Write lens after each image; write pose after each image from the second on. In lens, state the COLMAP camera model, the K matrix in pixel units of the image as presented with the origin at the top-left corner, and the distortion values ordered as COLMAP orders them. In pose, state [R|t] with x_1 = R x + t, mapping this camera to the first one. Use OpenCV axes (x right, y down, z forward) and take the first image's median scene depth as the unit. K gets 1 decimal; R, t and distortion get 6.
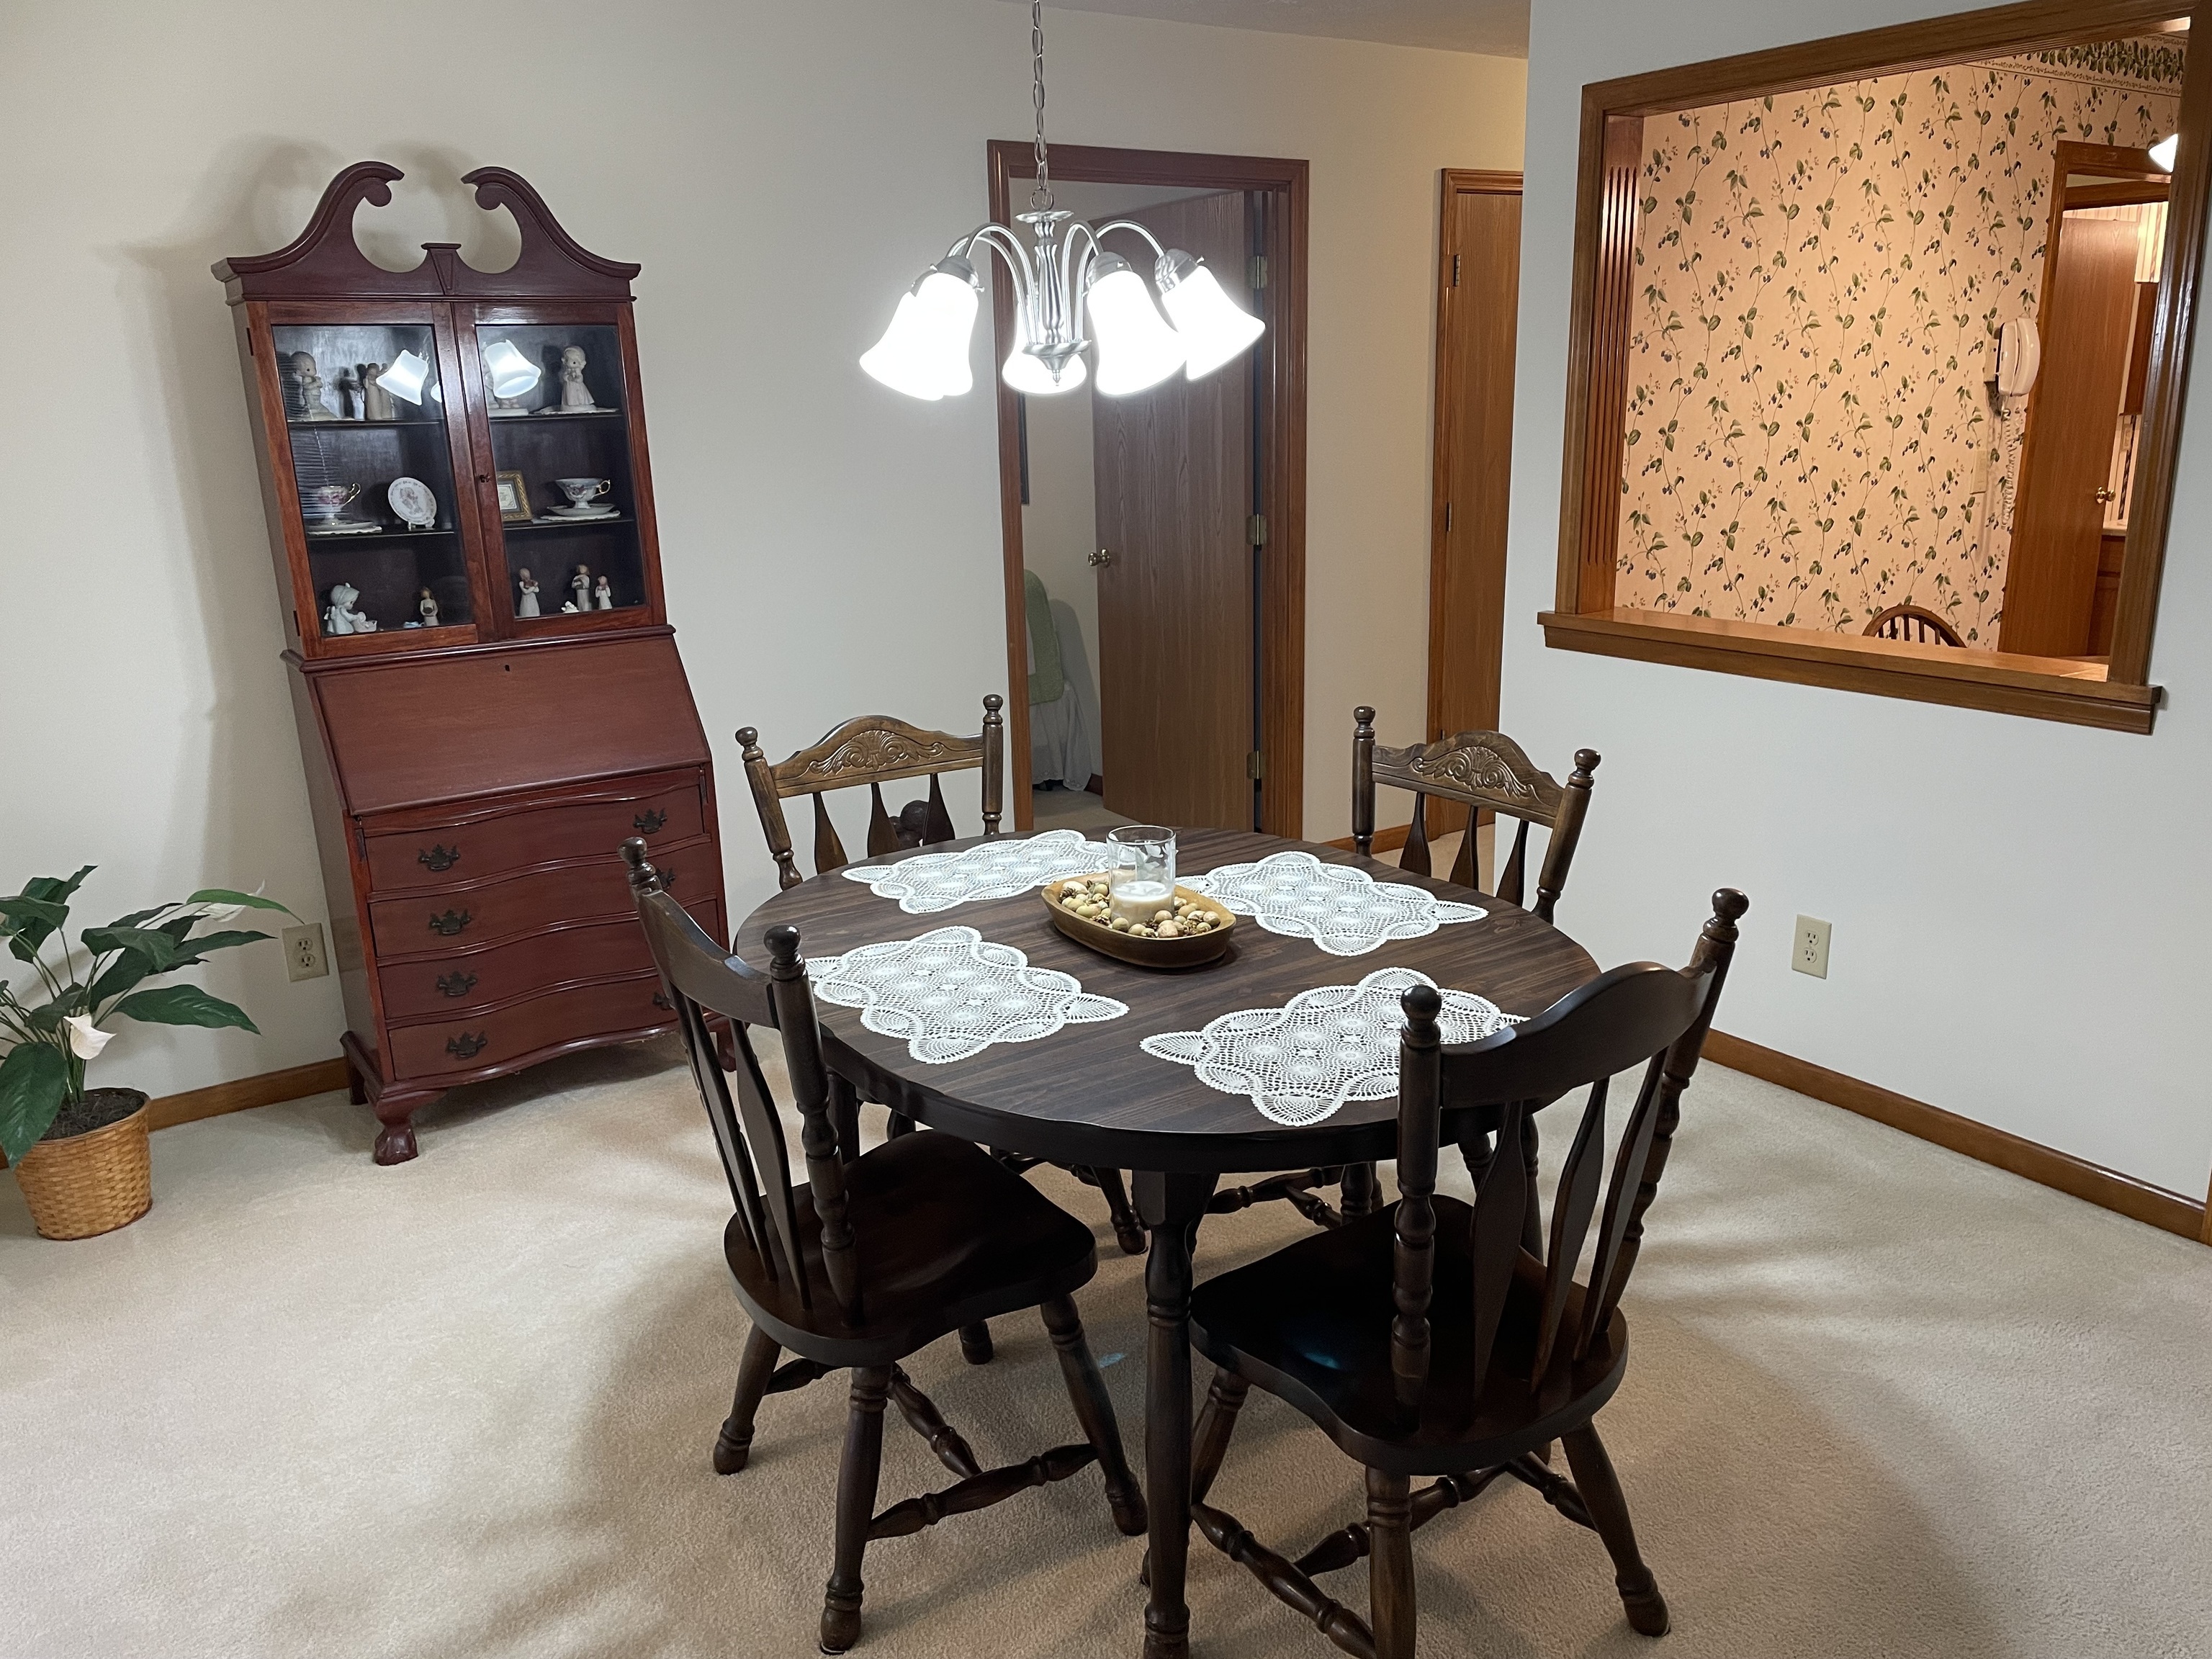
lens RADIAL K [[1668.8, 0, 1152.3], [0, 1668.8, 807.2], [0, 0, 1]] dist [0.091908, -0.116292]
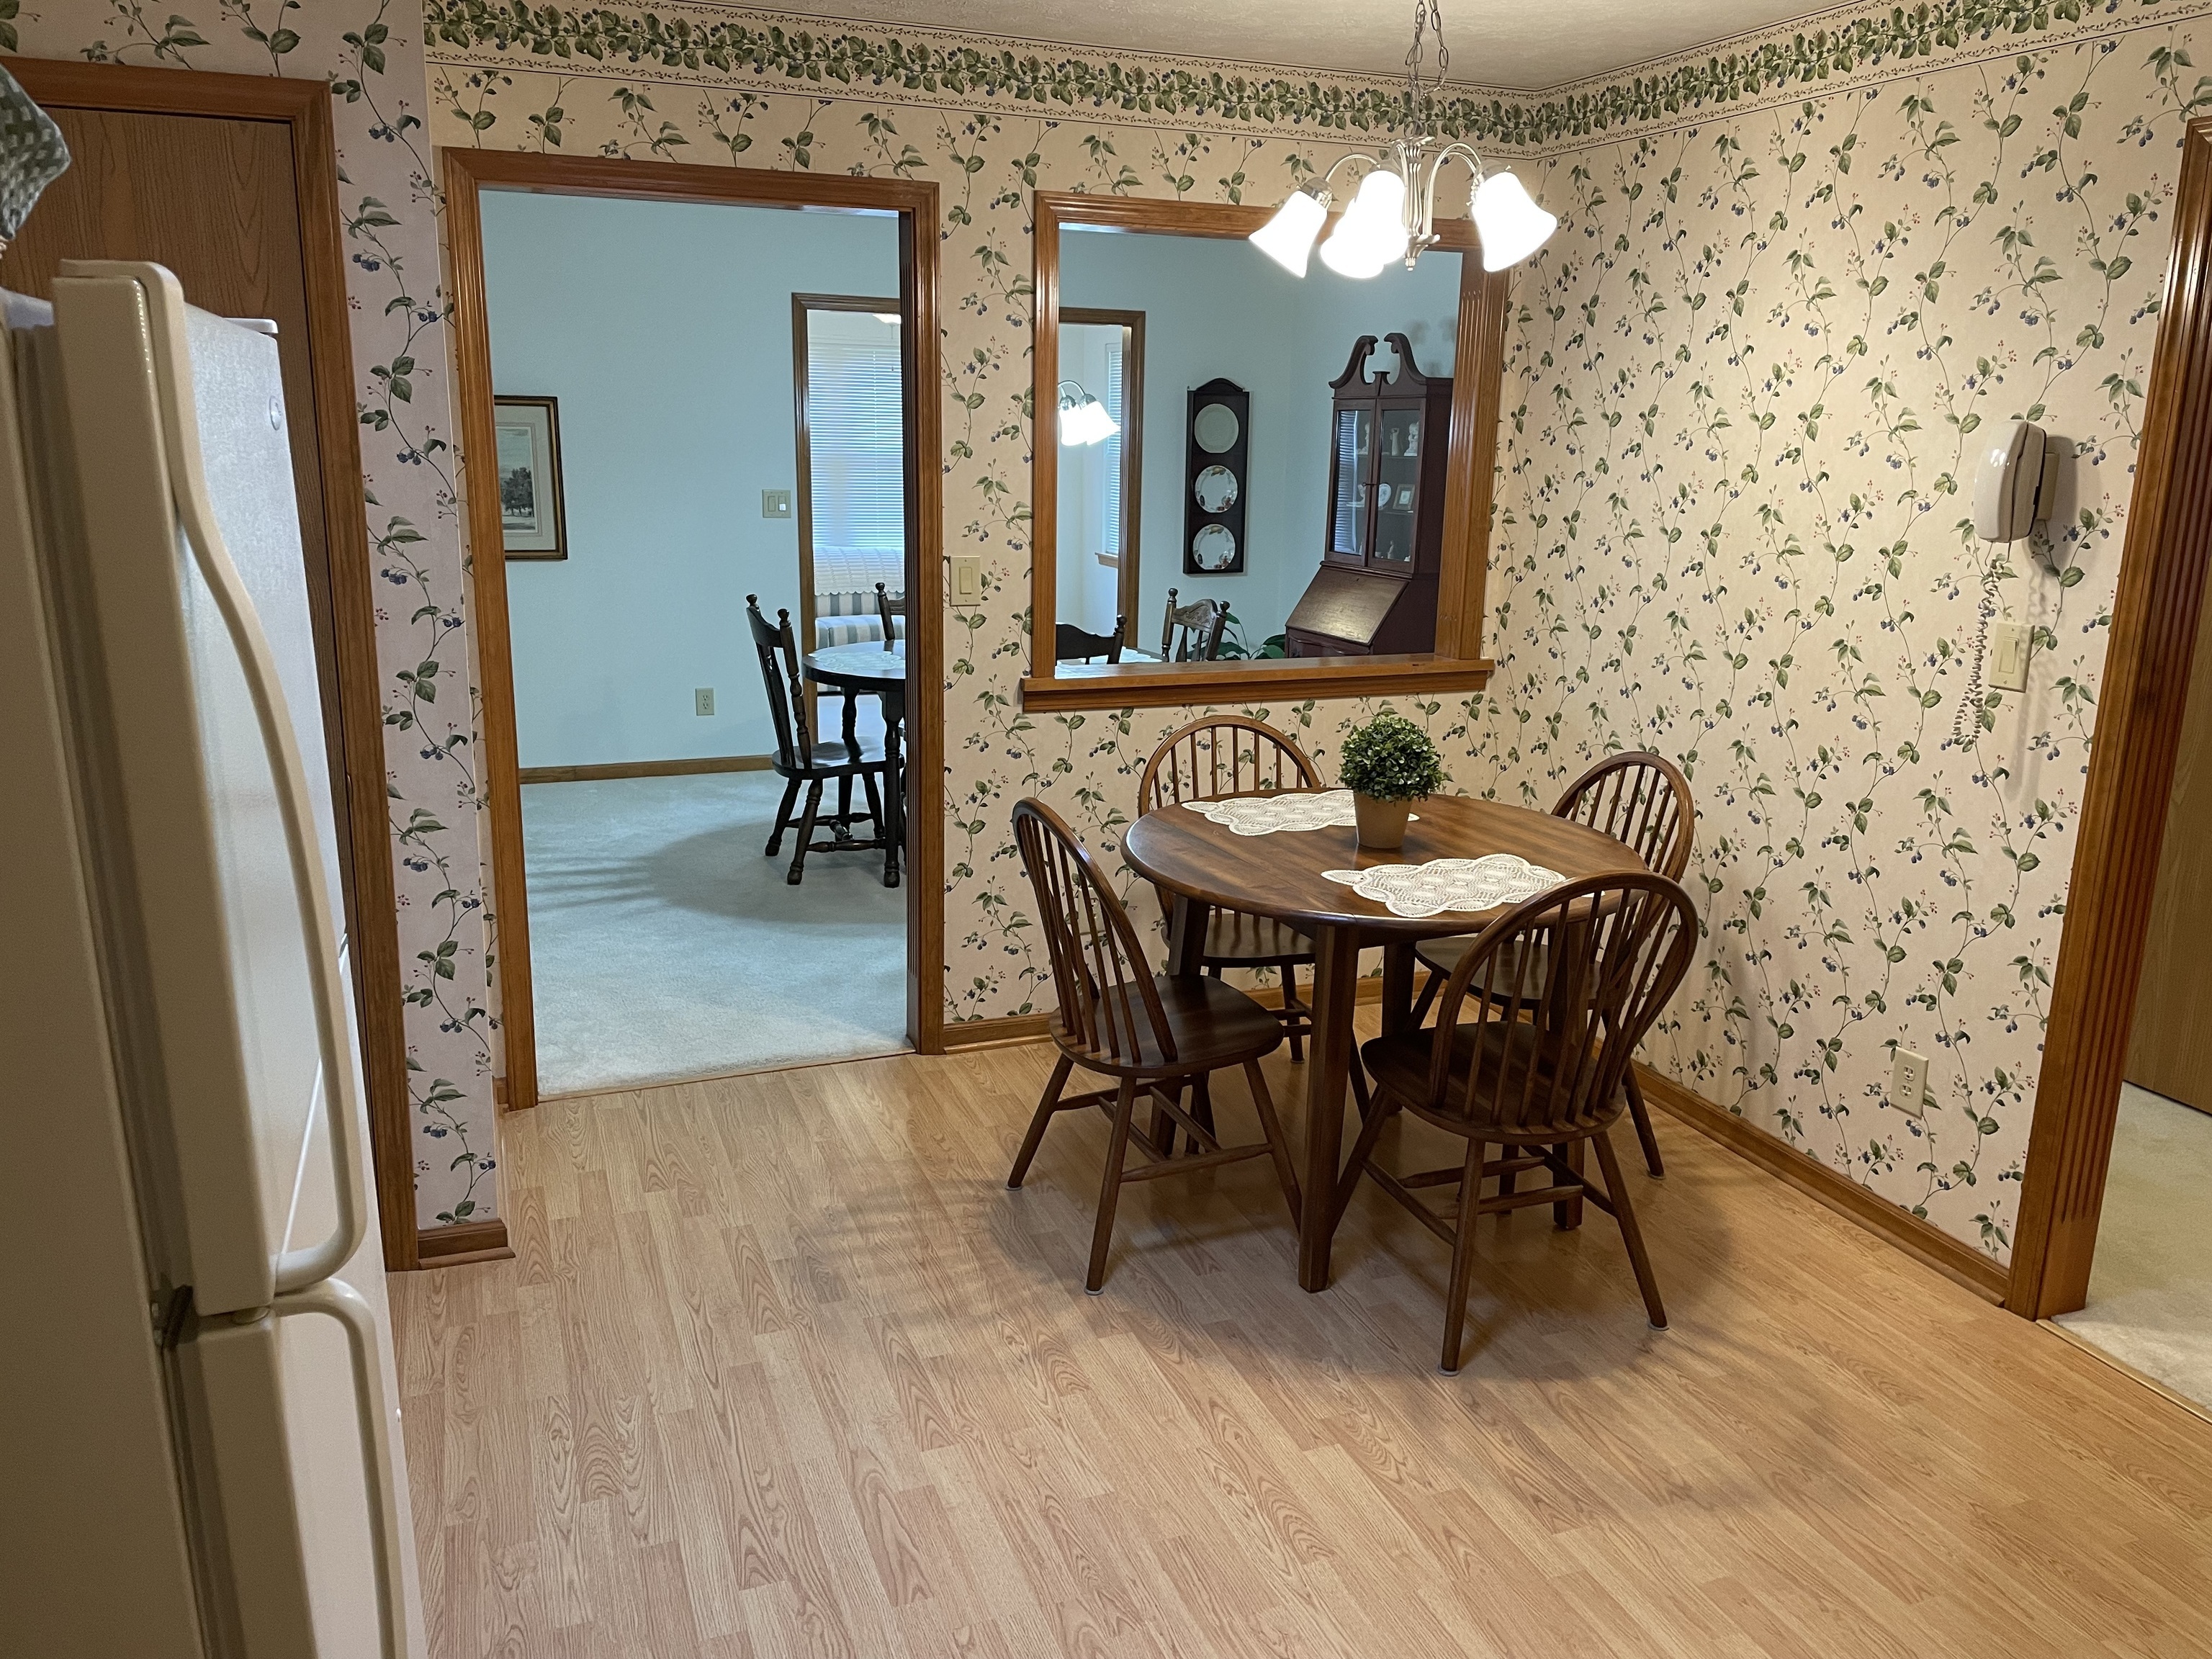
lens RADIAL K [[1668.8, 0, 1129.8], [0, 1668.8, 812.0], [0, 0, 1]] dist [0.091908, -0.116292]
pose [[-0.216198, 0.229706, -0.948944, 1.209443], [-0.274732, 0.918346, 0.284891, -0.240912], [0.936900, 0.322298, -0.135437, 0.814184]]
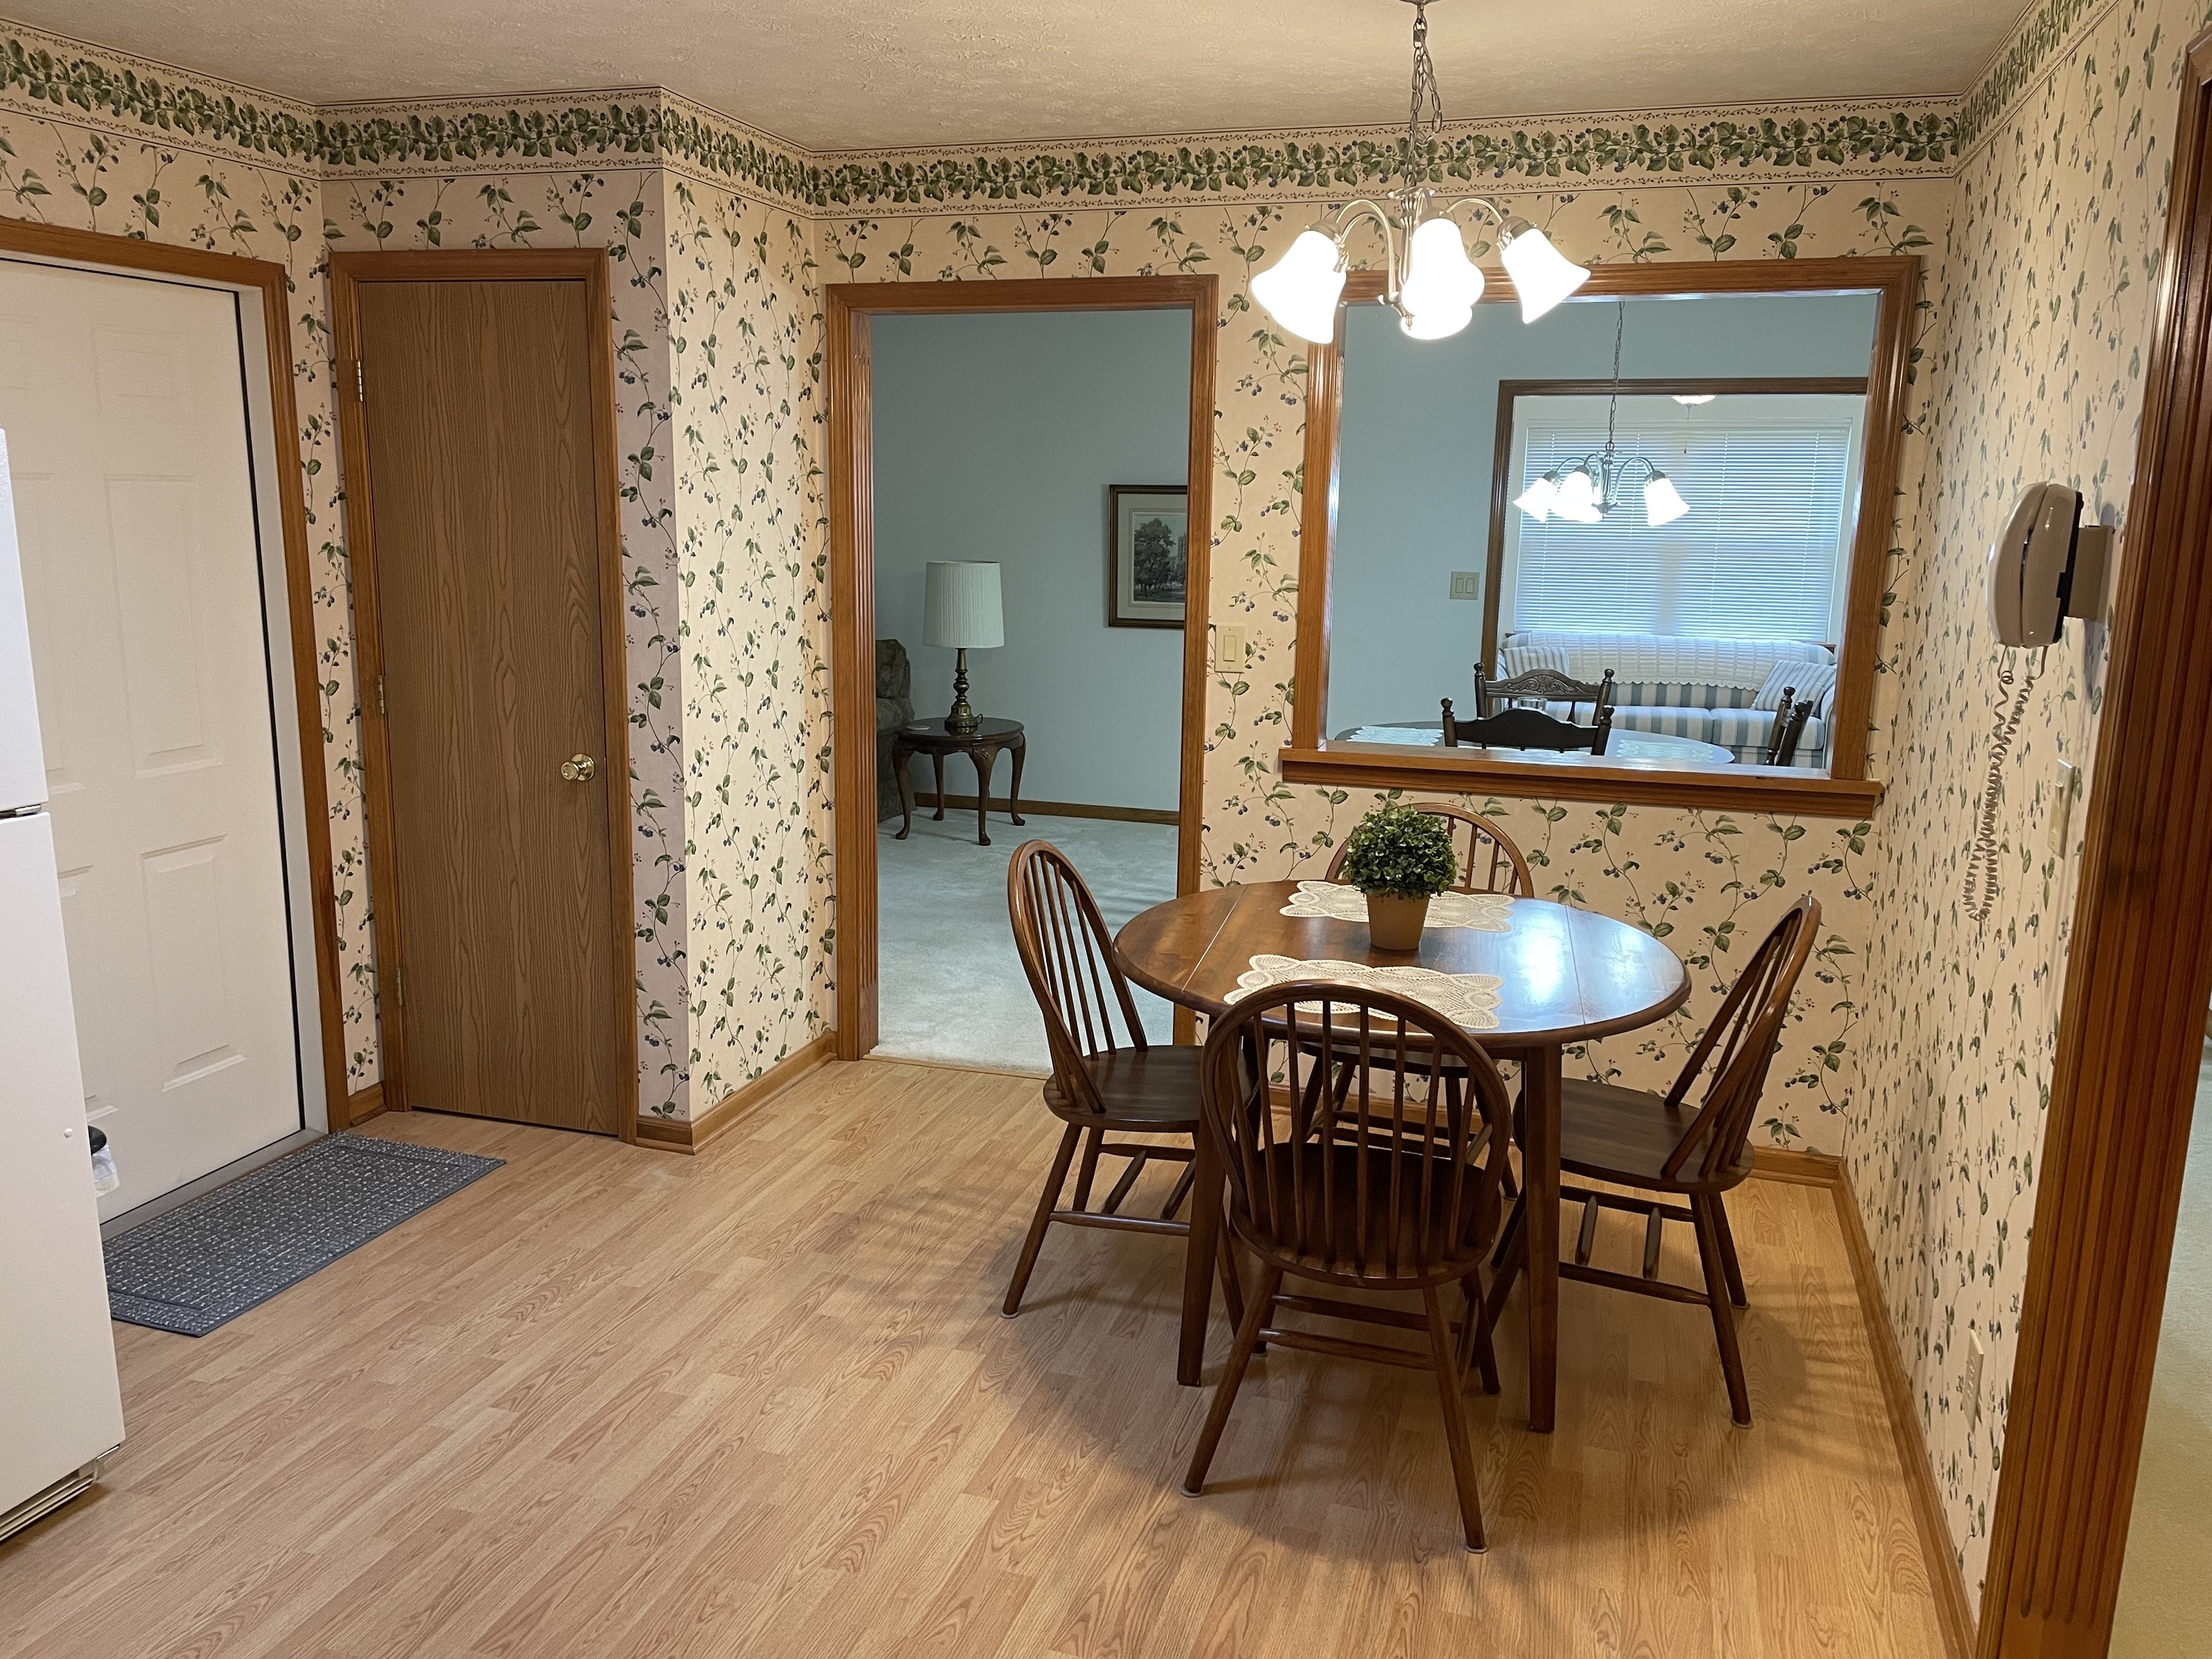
lens RADIAL K [[1668.8, 0, 1118.7], [0, 1668.8, 822.0], [0, 0, 1]] dist [0.091908, -0.116292]
pose [[-0.781293, 0.115319, -0.613419, 0.991400], [-0.172691, 0.904482, 0.389988, -0.334750], [0.599800, 0.410627, -0.686750, 1.191056]]
